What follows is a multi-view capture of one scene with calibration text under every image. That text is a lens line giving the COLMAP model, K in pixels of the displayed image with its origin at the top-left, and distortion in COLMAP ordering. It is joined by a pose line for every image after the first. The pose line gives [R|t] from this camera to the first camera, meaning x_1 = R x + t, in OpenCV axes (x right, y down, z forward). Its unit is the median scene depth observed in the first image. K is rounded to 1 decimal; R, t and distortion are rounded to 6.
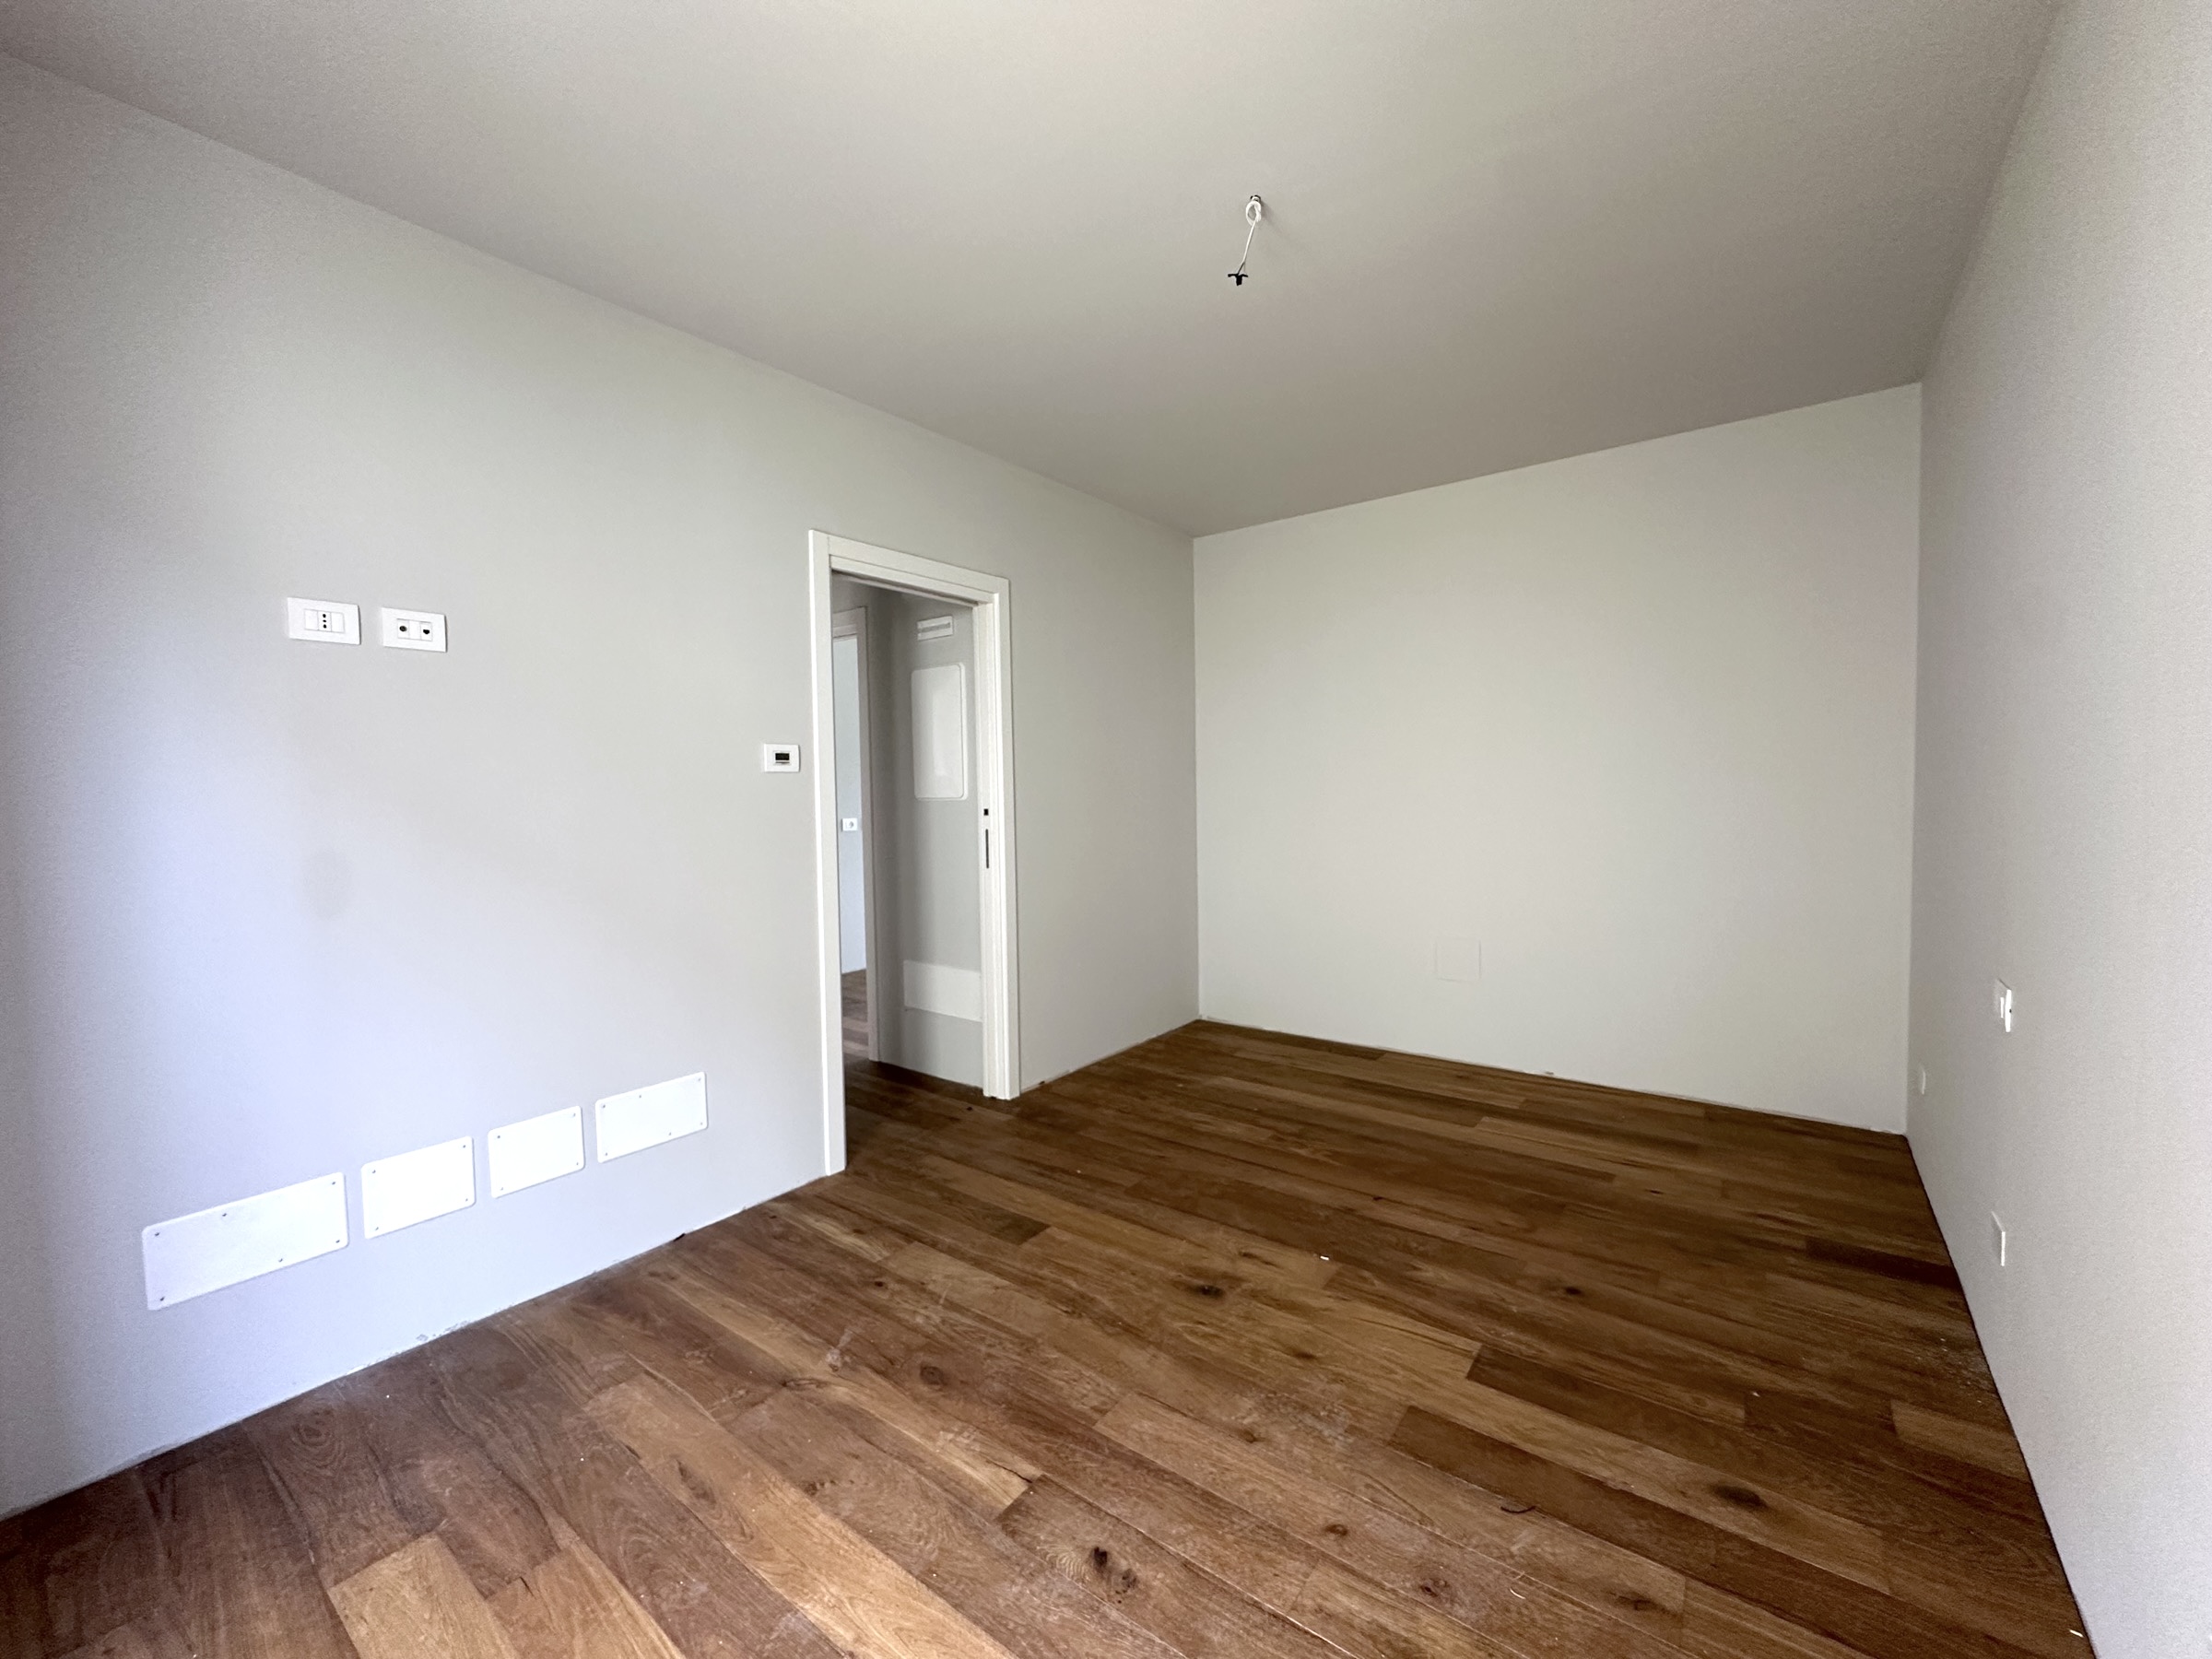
lens RADIAL K [[886.8, 0, 1110.5], [0, 886.8, 826.8], [0, 0, 1]] dist [-0.003970, 0.000781]
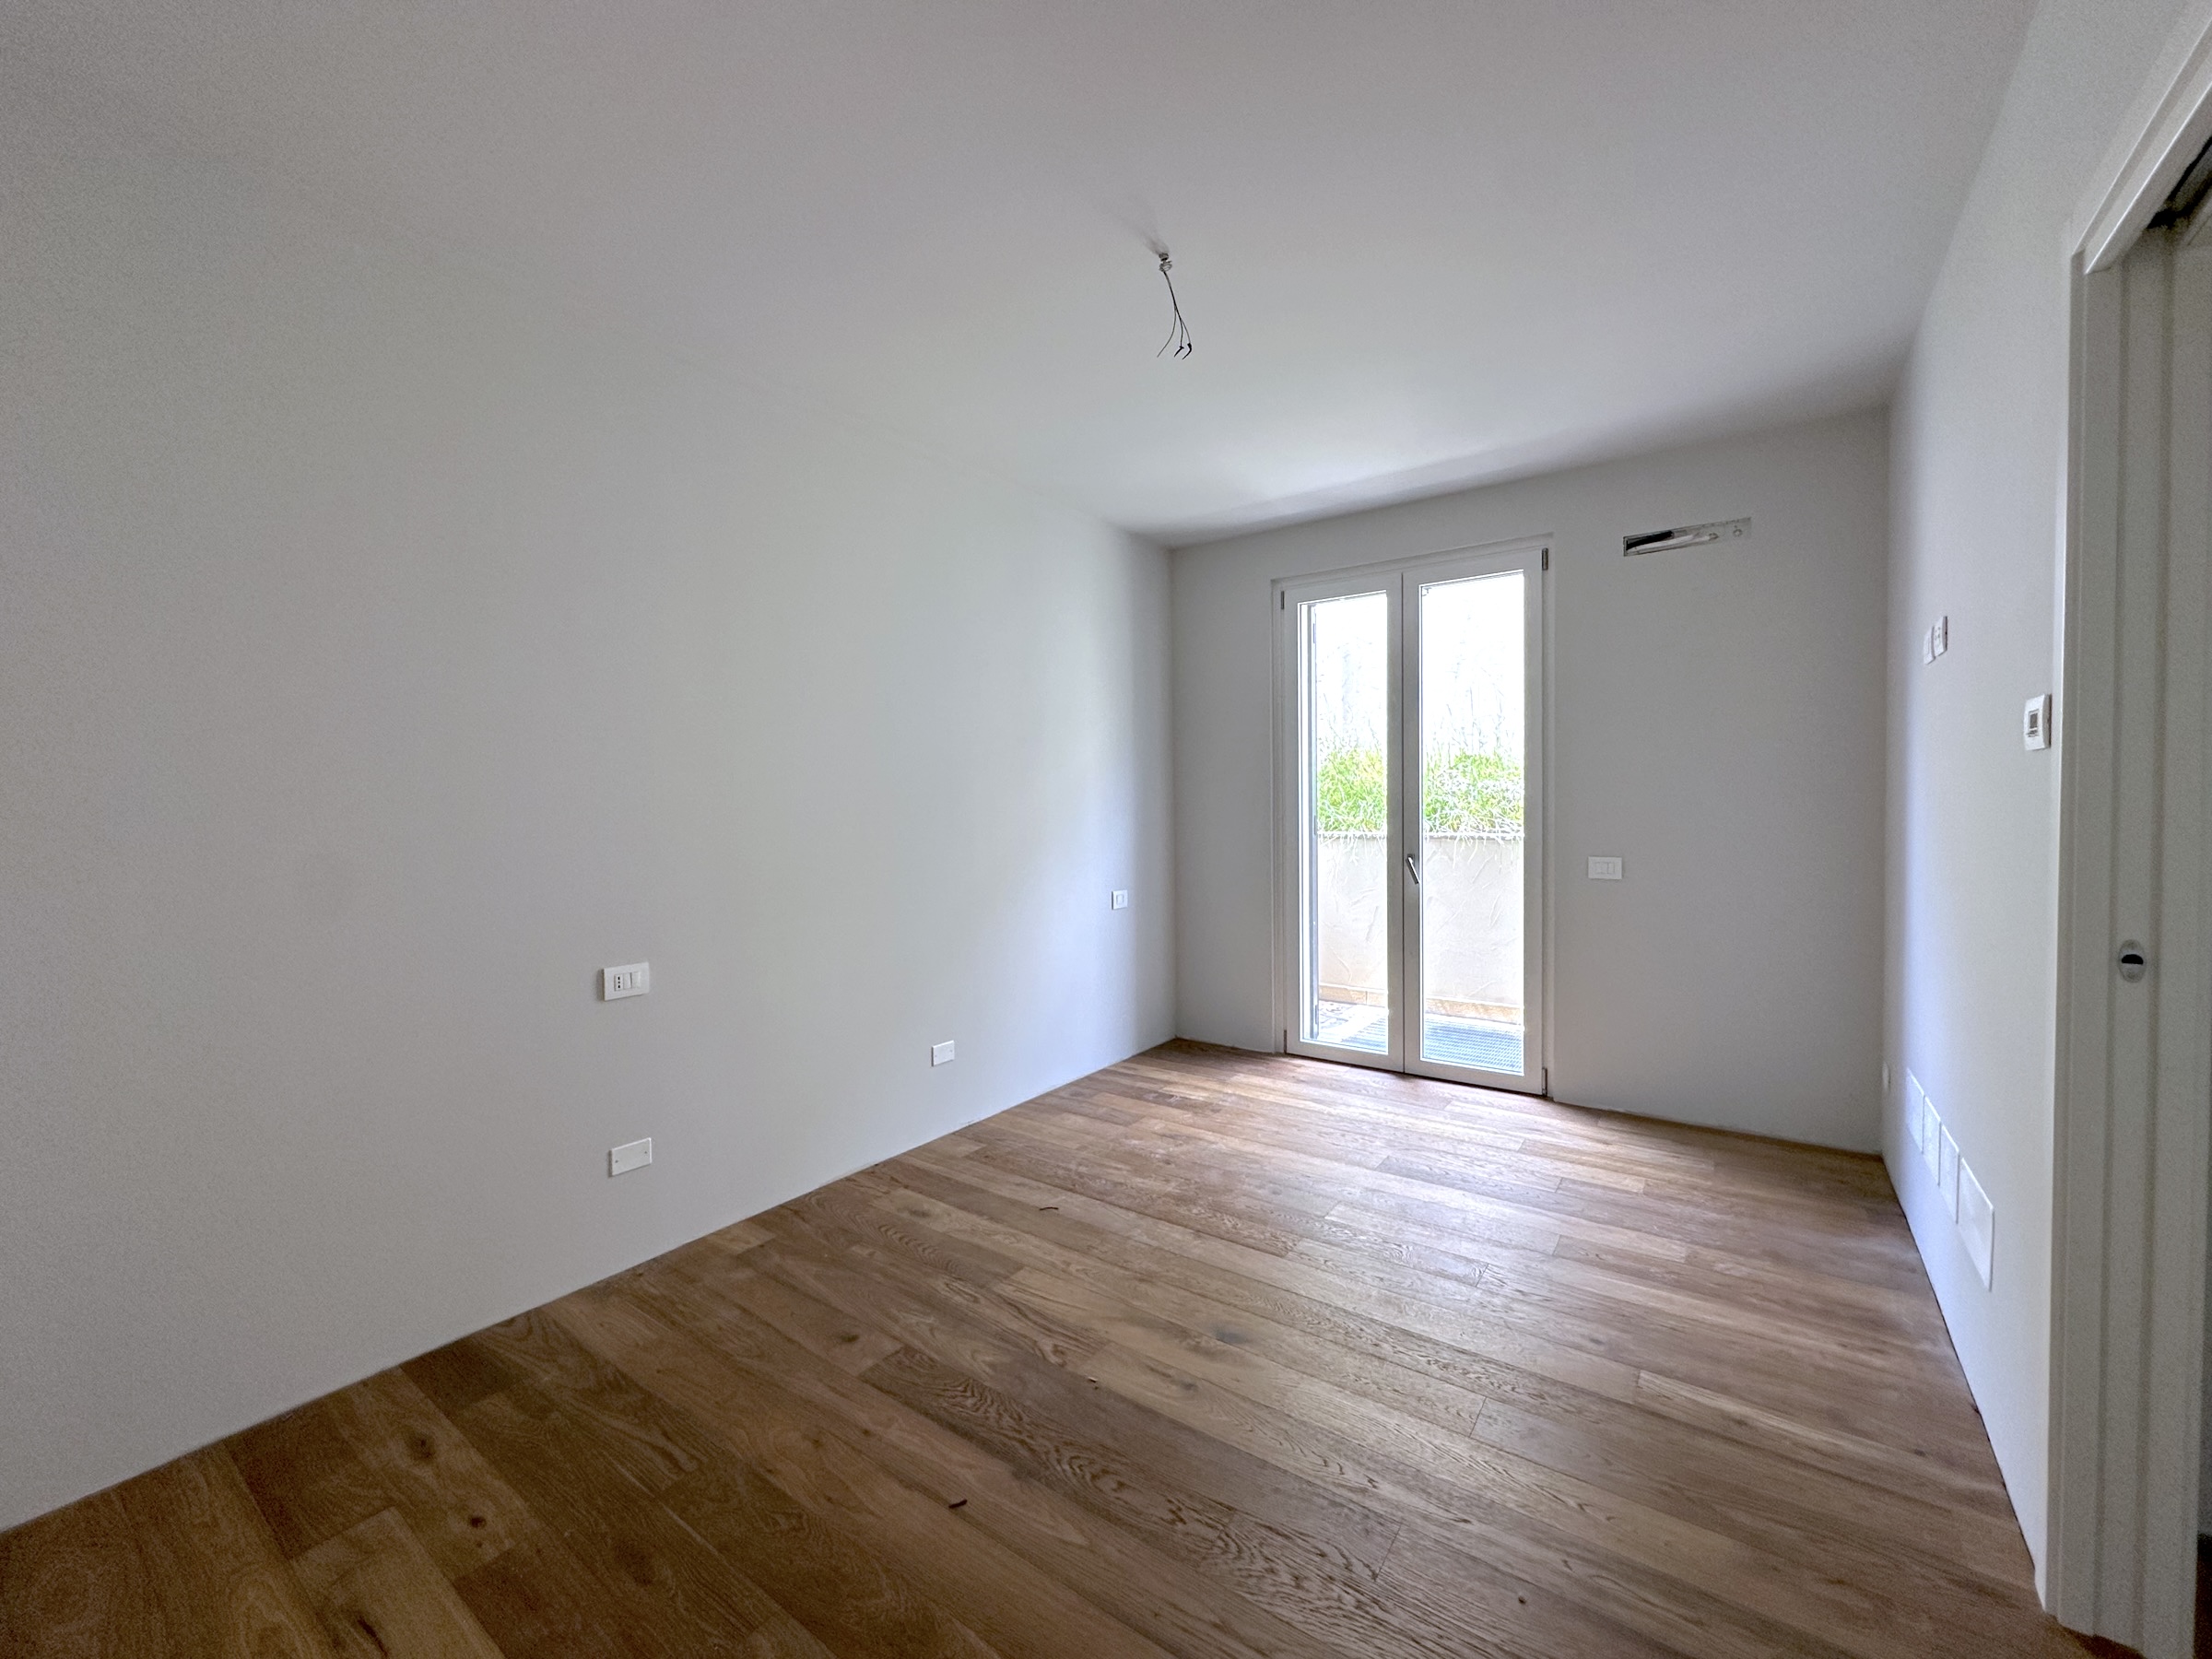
lens RADIAL K [[886.8, 0, 1105.4], [0, 886.8, 829.4], [0, 0, 1]] dist [-0.003970, 0.000781]
pose [[-0.999384, 0.030772, -0.016850, 0.227622], [0.029378, 0.996558, 0.077521, -0.083733], [0.019177, 0.076979, -0.996848, 1.769543]]
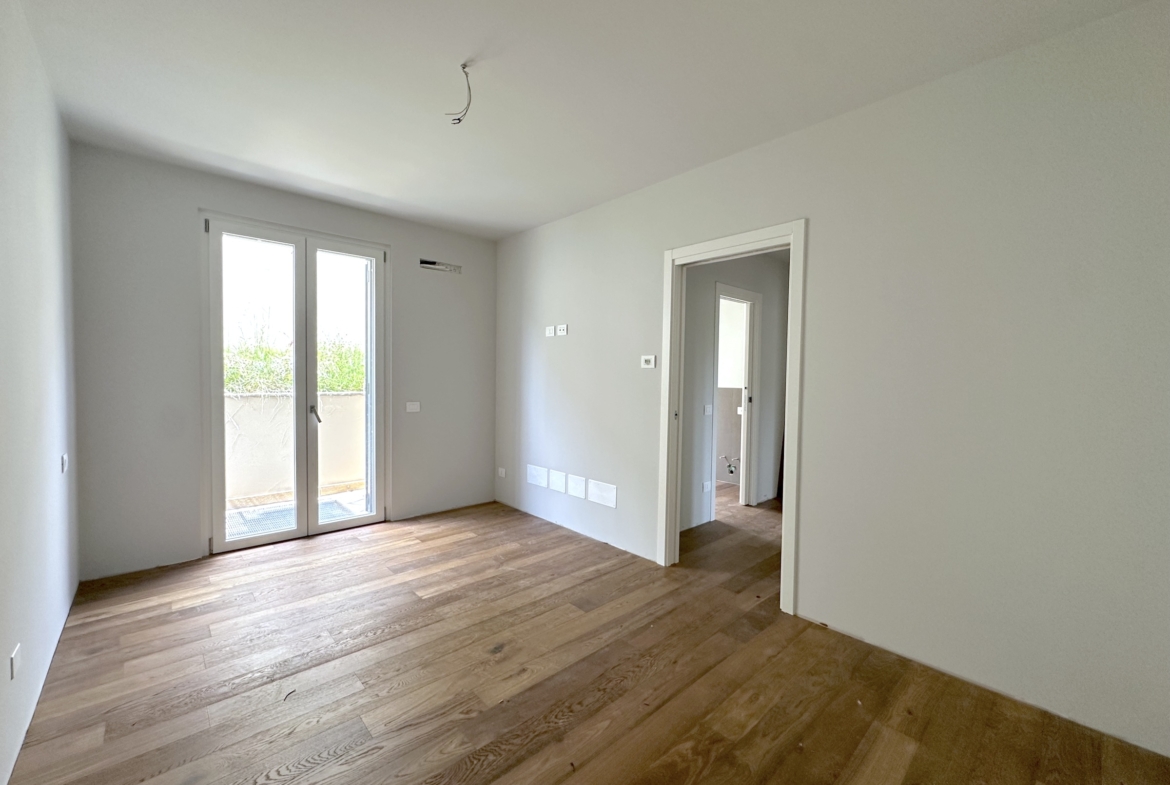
lens RADIAL K [[468.6, 0, 583.2], [0, 468.6, 395.2], [0, 0, 1]] dist [-0.004658, 0.001533]
pose [[-0.182025, 0.055023, -0.981753, 0.941927], [-0.057605, 0.996122, 0.066509, -0.073869], [0.981605, 0.068661, -0.178150, 1.228597]]
